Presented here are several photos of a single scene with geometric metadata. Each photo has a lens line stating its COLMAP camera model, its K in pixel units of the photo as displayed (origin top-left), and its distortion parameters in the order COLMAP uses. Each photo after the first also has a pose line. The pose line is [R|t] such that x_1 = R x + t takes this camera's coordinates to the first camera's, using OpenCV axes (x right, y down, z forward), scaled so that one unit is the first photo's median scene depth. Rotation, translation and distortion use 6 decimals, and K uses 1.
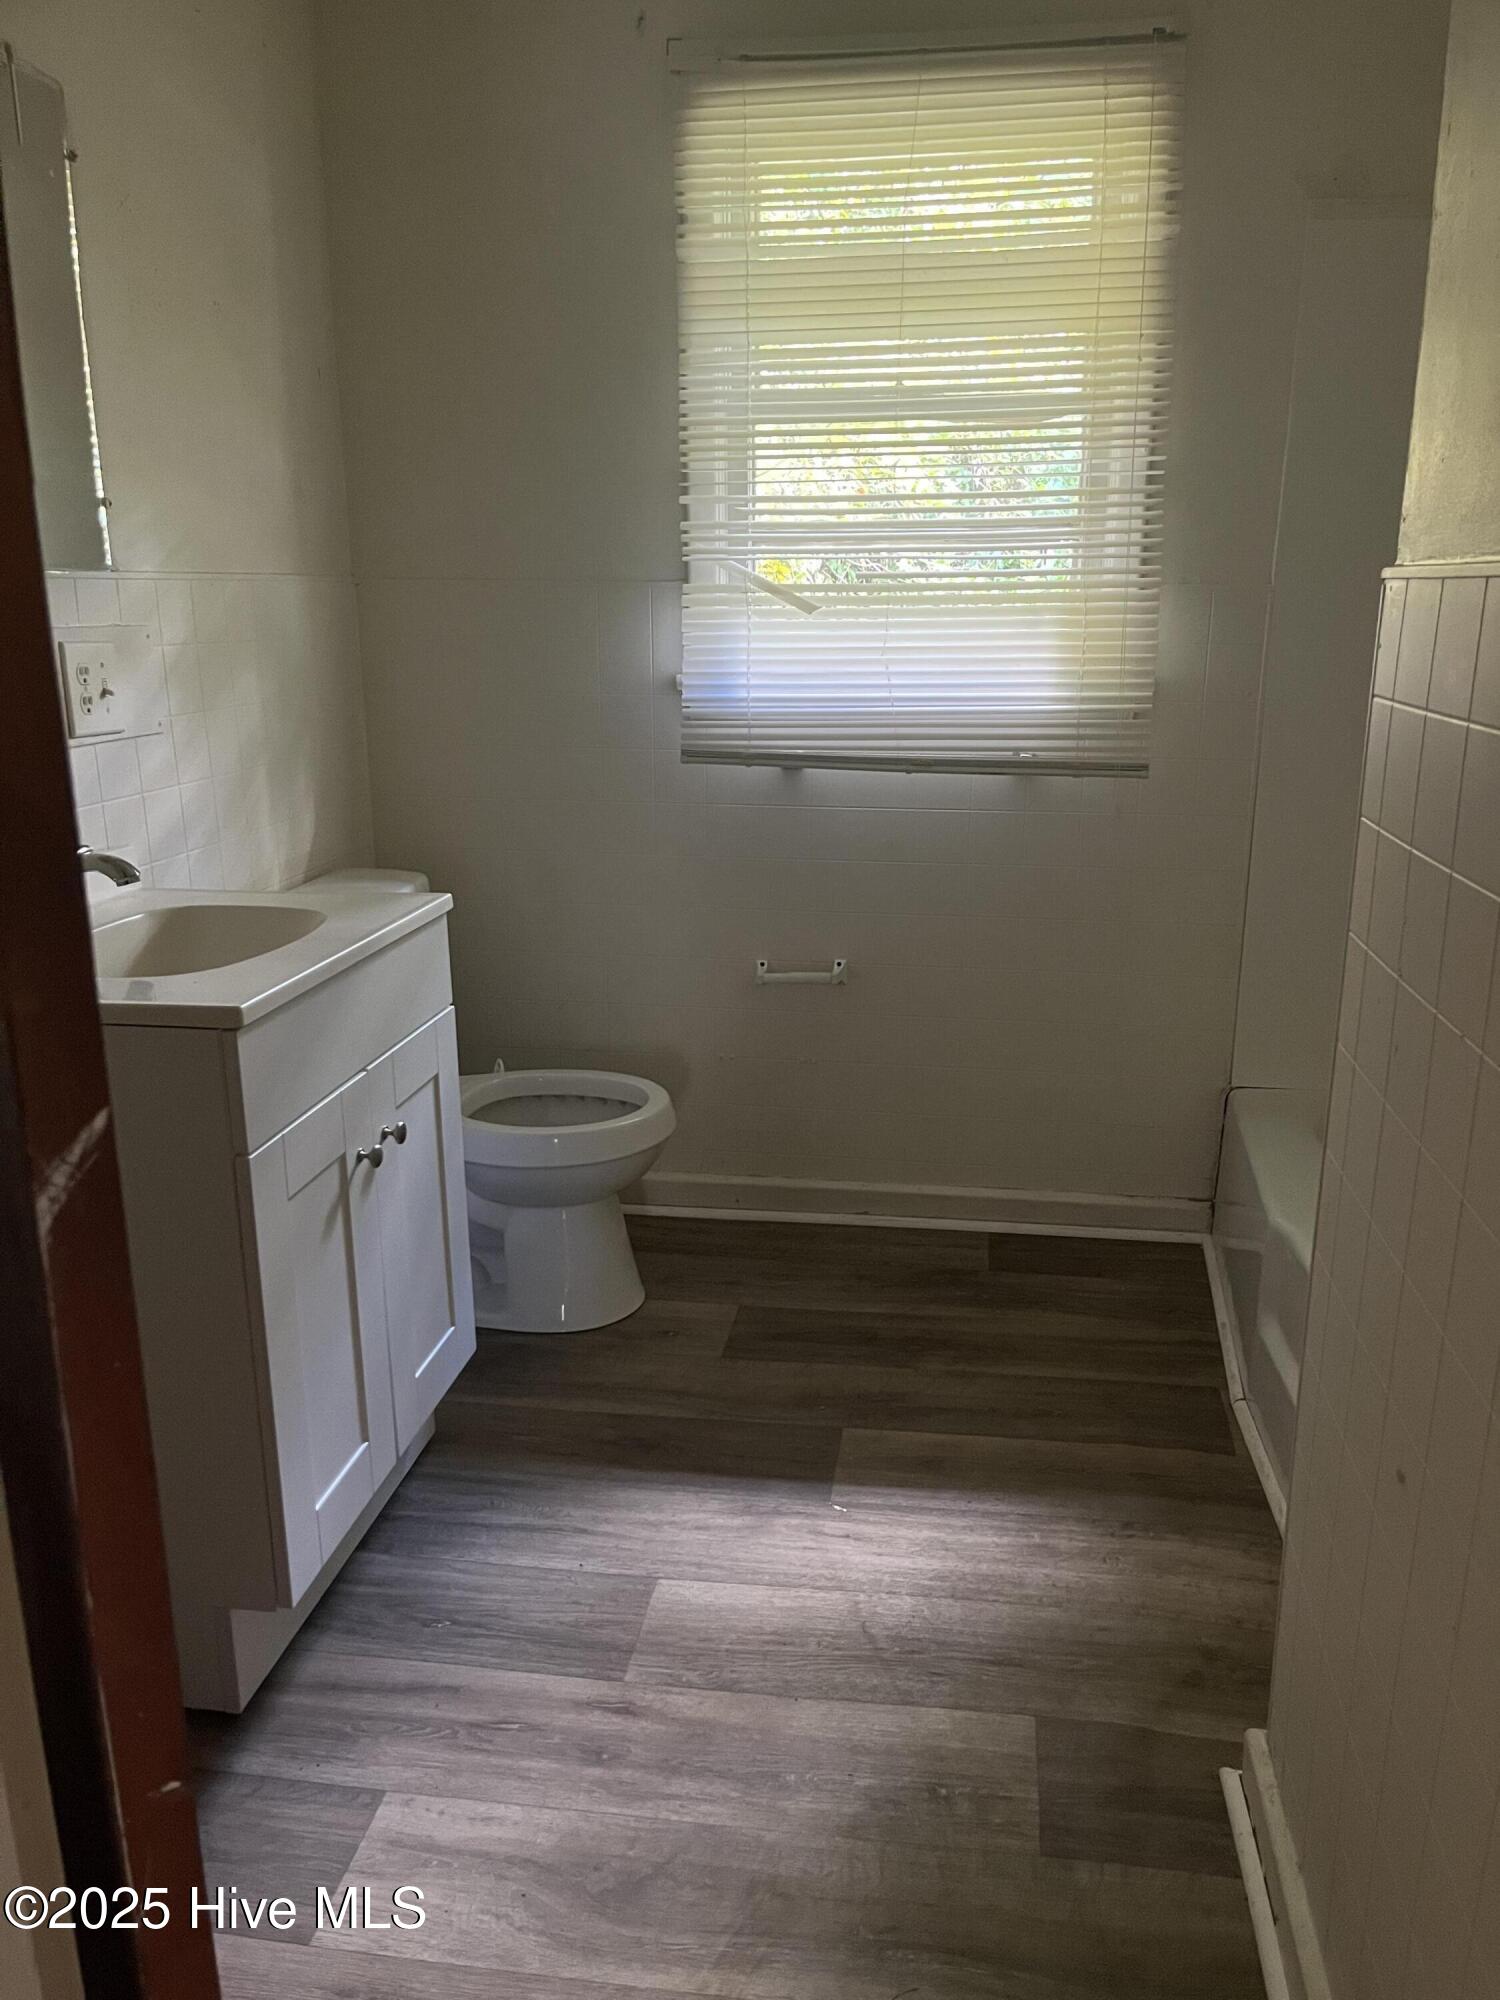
lens RADIAL K [[1515.7, 0, 753.3], [0, 1515.7, 1005.7], [0, 0, 1]] dist [0.063537, -0.096826]
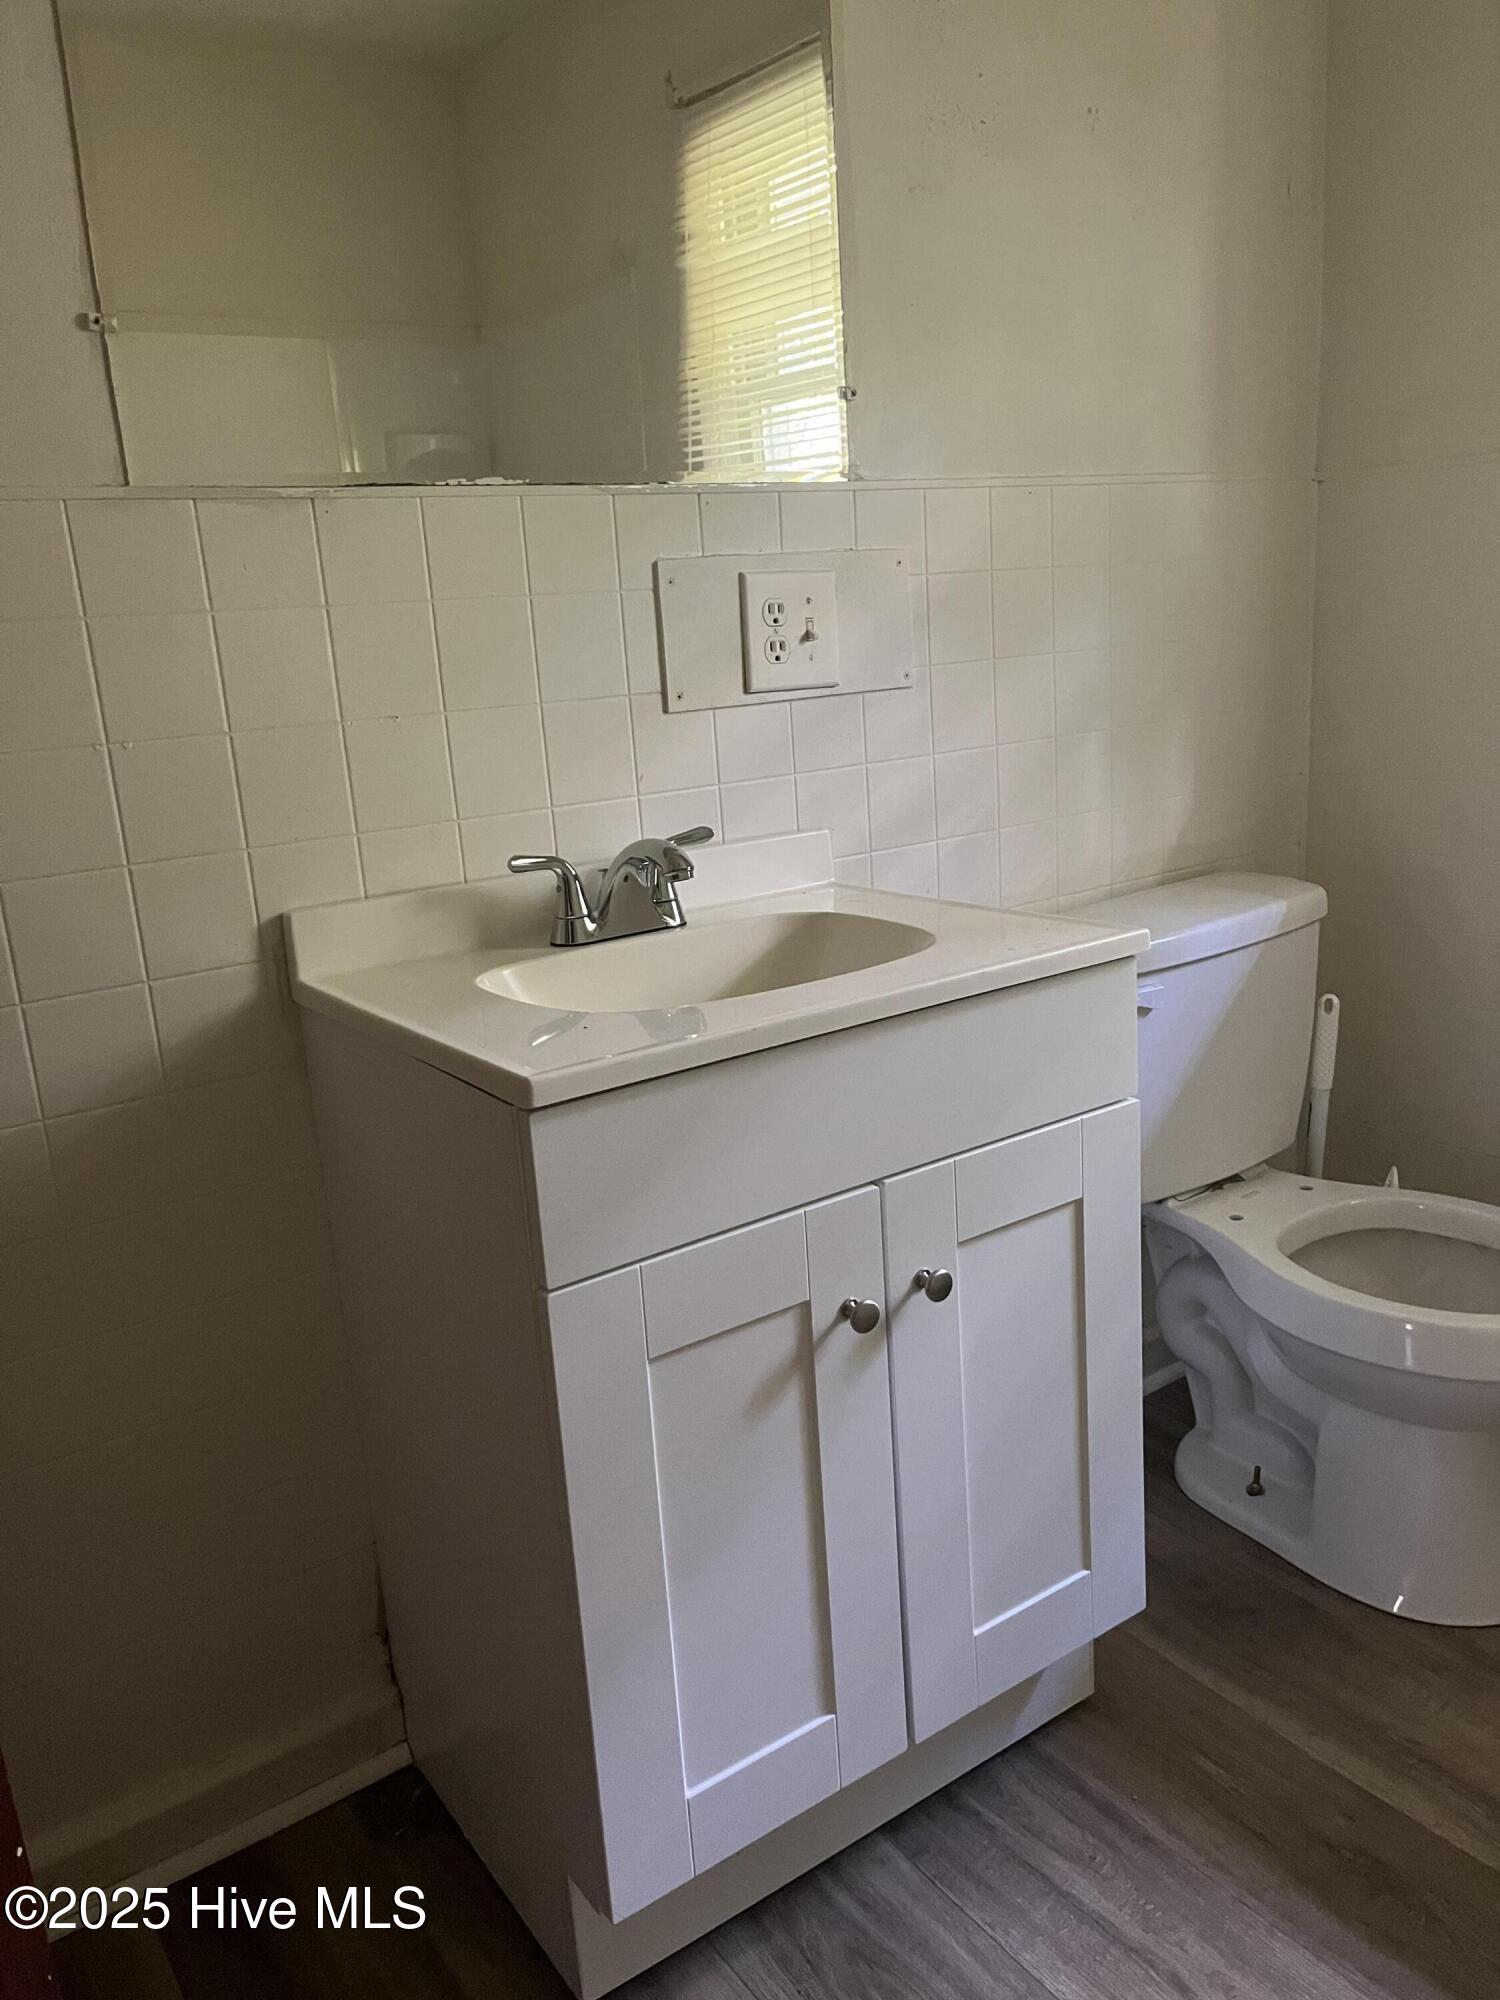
lens RADIAL K [[1515.7, 0, 753.3], [0, 1515.7, 1005.7], [0, 0, 1]] dist [0.063537, -0.096826]
pose [[0.692708, 0.137004, -0.708085, 0.146559], [-0.124563, 0.989764, 0.069646, -0.064793], [0.710380, 0.039957, 0.702684, 0.427485]]
